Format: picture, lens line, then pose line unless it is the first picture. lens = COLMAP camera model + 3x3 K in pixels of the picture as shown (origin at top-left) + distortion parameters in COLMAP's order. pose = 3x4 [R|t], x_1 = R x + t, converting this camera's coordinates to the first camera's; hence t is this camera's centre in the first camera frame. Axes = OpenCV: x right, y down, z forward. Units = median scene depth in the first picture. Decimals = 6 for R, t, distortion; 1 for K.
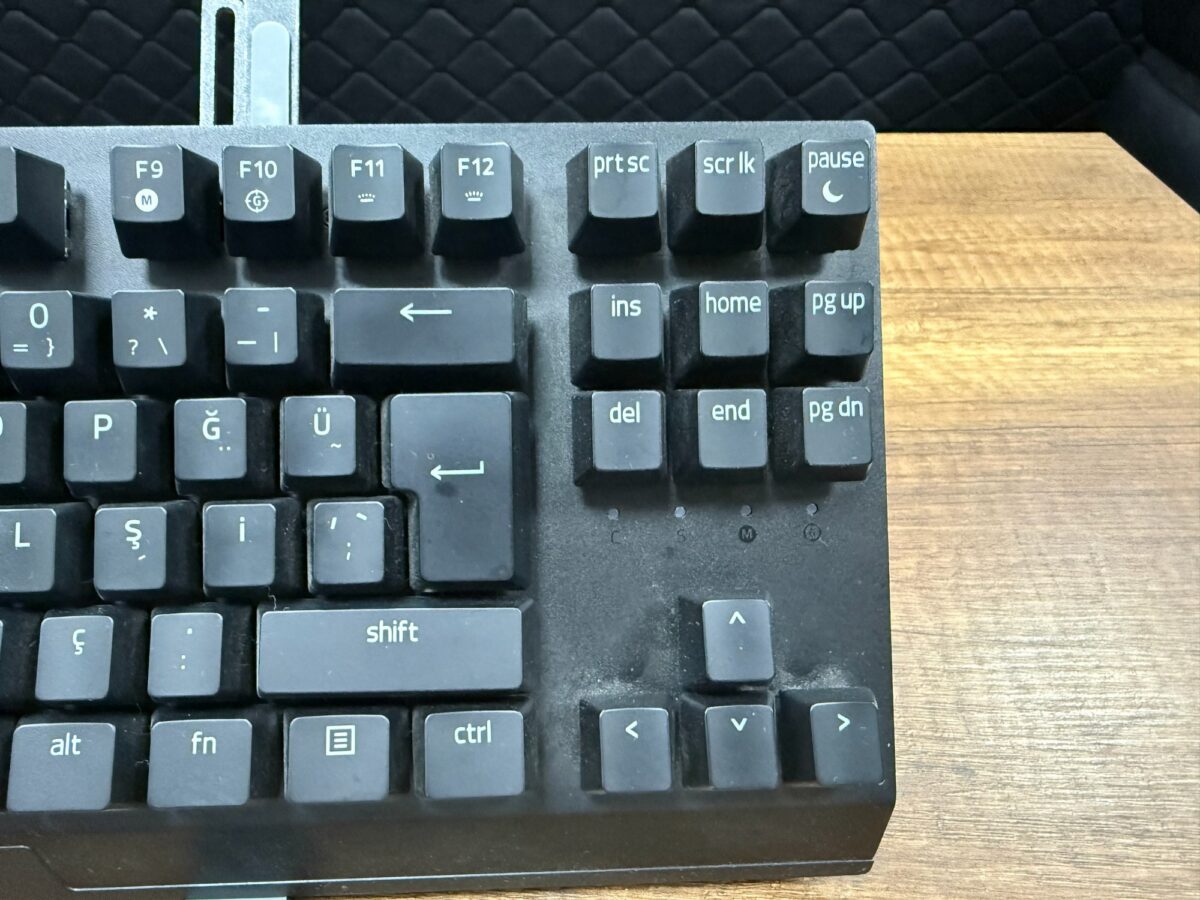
lens RADIAL K [[885.4, 0, 586.7], [0, 885.4, 450.8], [0, 0, 1]] dist [0.013958, -0.026514]
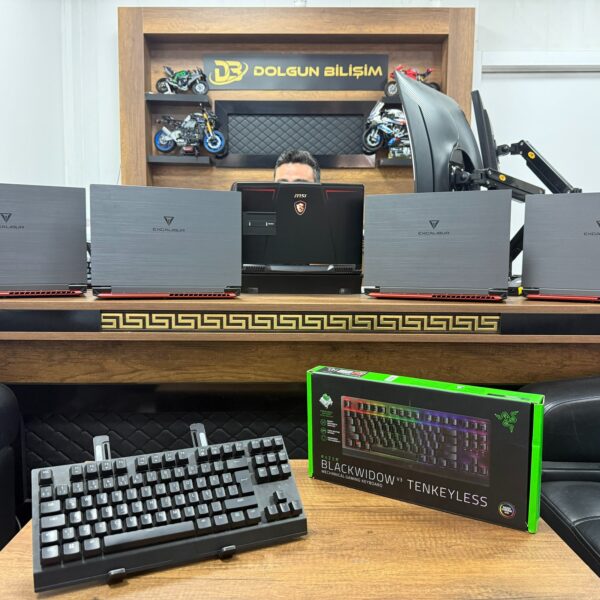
lens RADIAL K [[572.8, 0, 302.6], [0, 572.8, 301.7], [0, 0, 1]] dist [-0.004825, 0.000000]
pose [[0.920203, -0.031715, 0.390156, -1.651668], [0.264915, 0.784234, -0.561068, 1.832923], [-0.288179, 0.619654, 0.730056, -4.019161]]
